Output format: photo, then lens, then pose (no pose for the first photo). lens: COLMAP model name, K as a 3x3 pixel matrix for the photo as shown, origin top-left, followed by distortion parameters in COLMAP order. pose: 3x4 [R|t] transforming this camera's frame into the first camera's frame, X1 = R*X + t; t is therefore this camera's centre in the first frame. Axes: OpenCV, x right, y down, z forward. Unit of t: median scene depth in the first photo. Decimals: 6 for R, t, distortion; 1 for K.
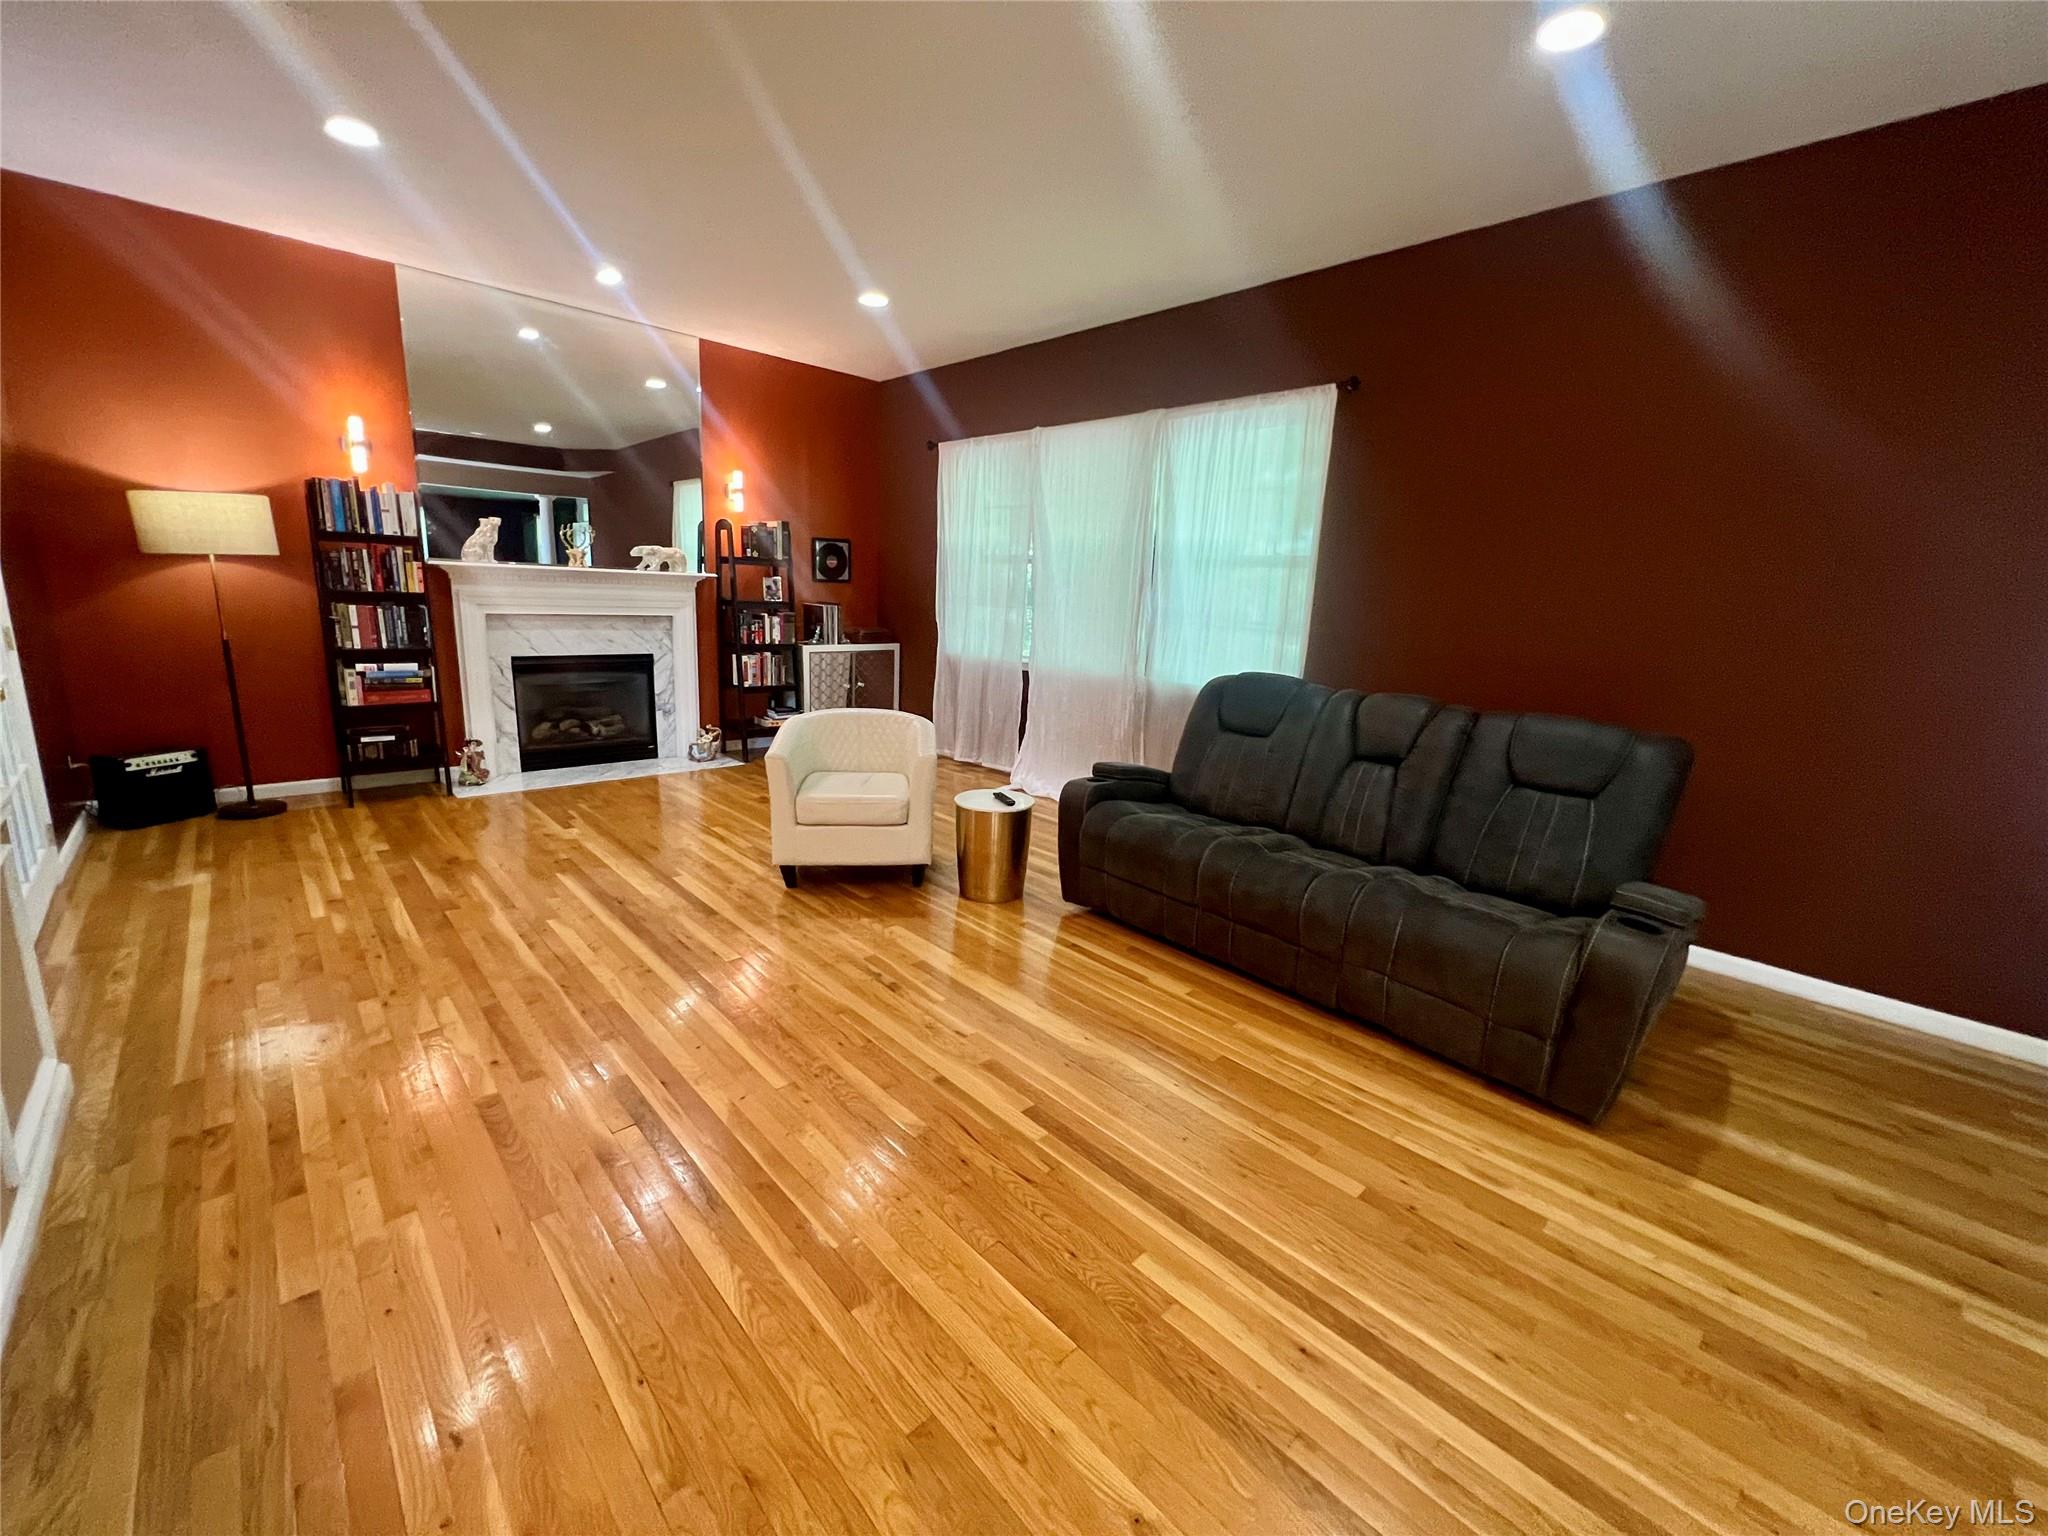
lens RADIAL K [[822.0, 0, 1021.1], [0, 822.0, 763.7], [0, 0, 1]] dist [-0.005928, 0.000677]
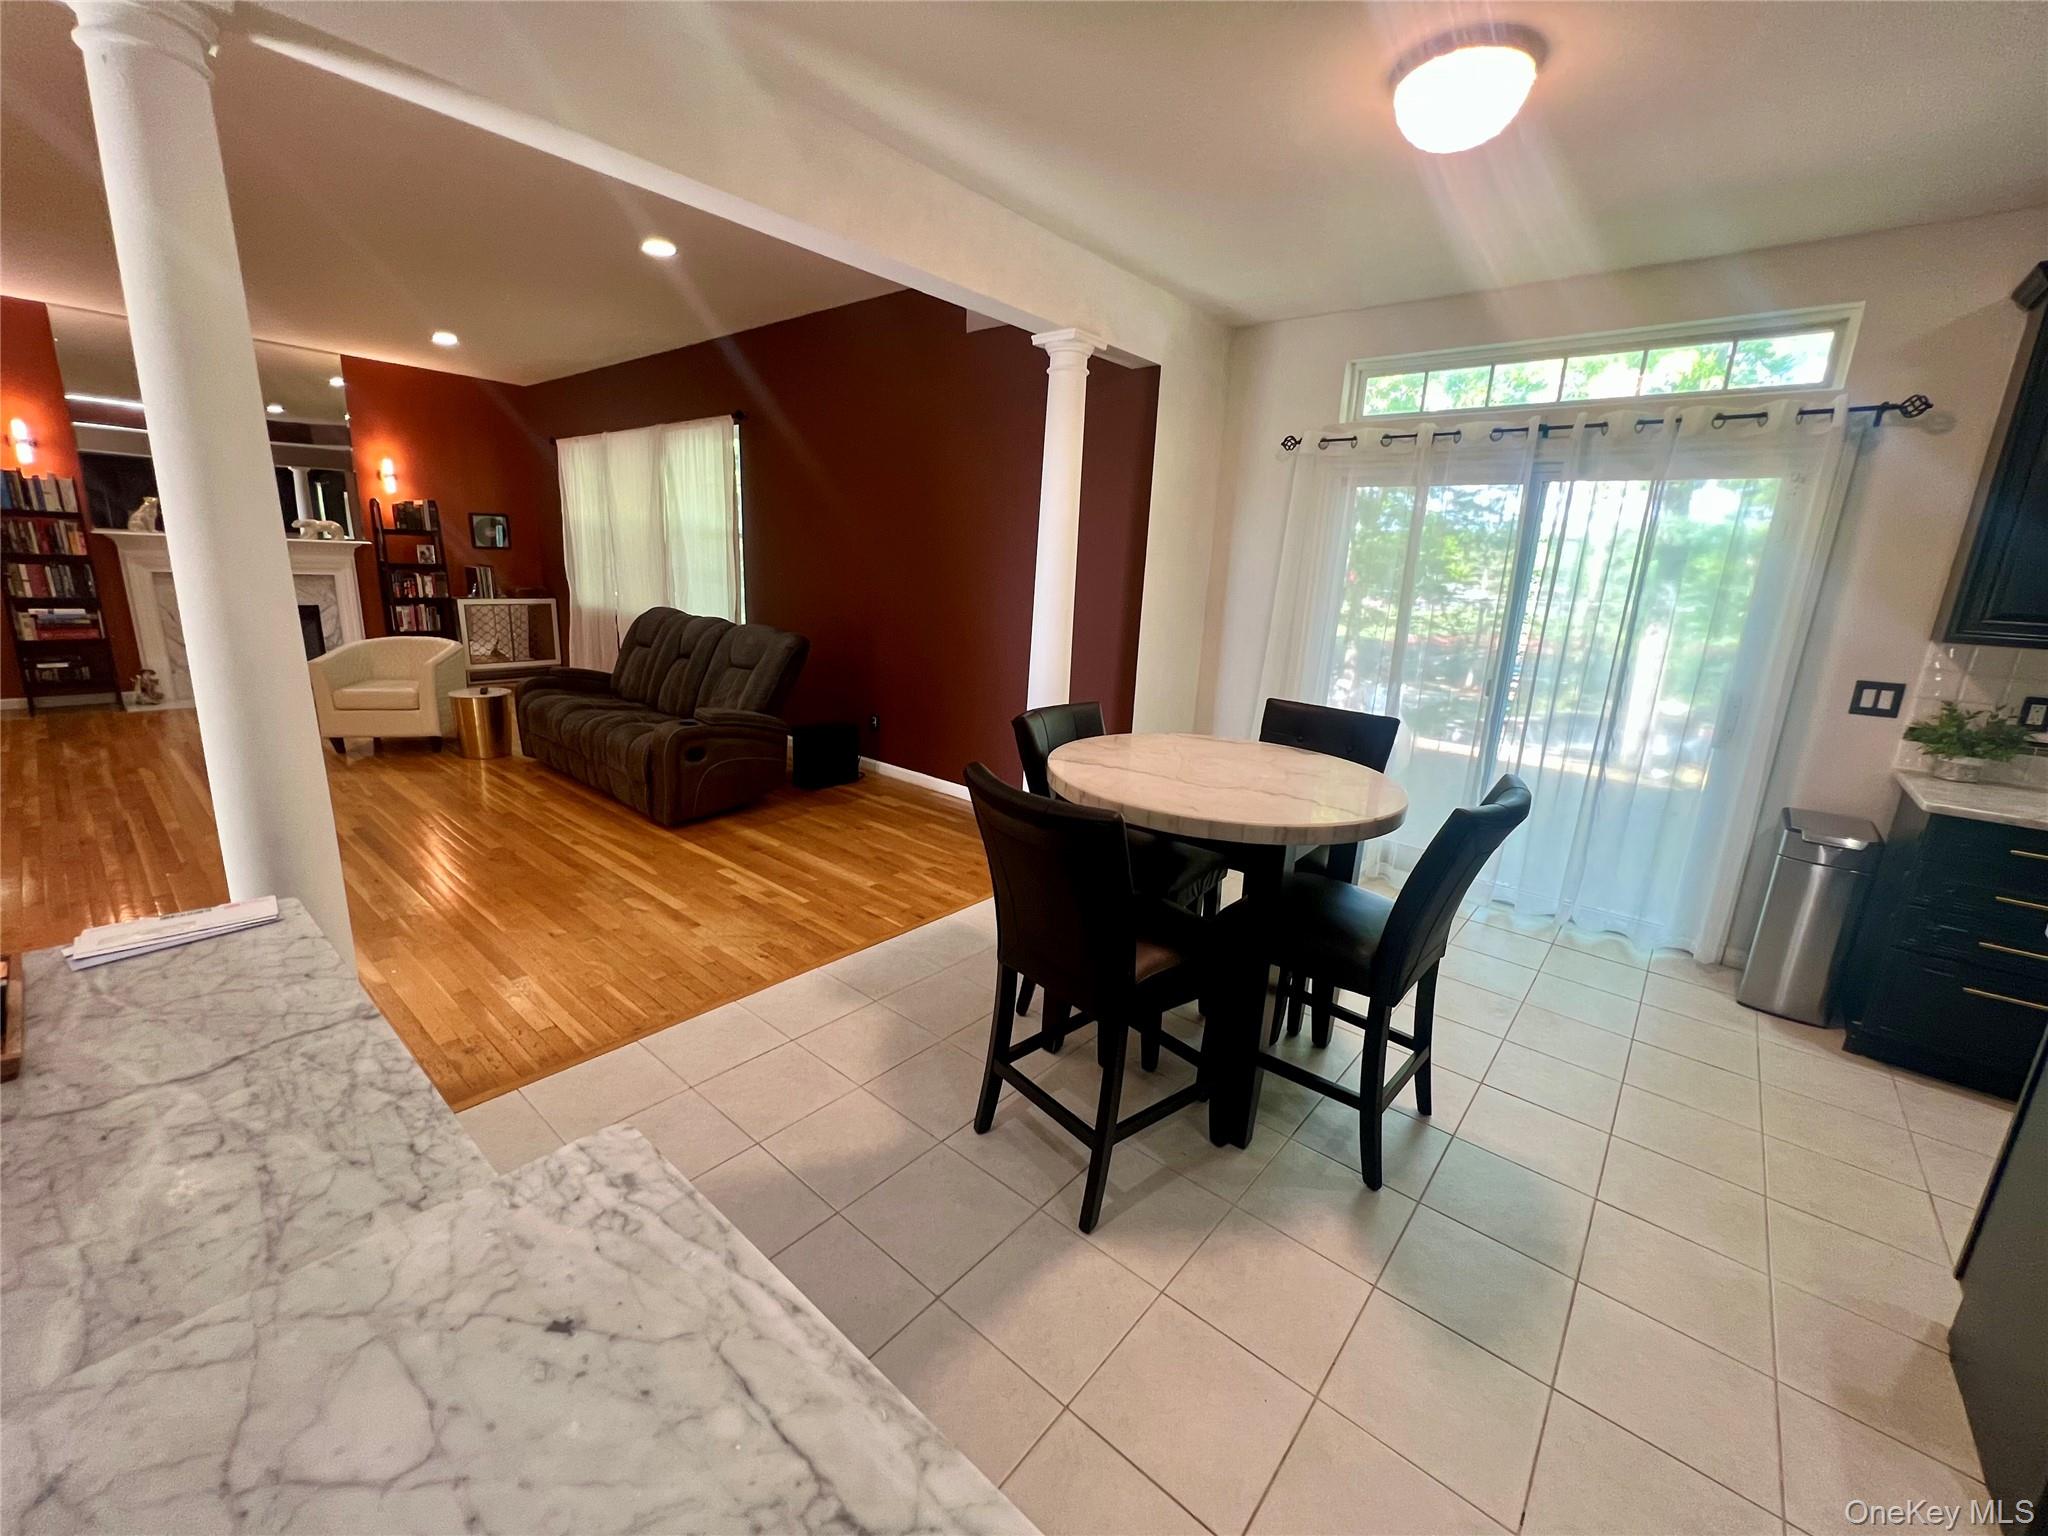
lens RADIAL K [[822.0, 0, 1025.2], [0, 822.0, 761.0], [0, 0, 1]] dist [-0.005928, 0.000677]
pose [[0.993984, -0.023970, 0.106874, 0.641298], [0.020684, 0.999282, 0.031753, 0.115300], [-0.107559, -0.029352, 0.993765, -0.492529]]
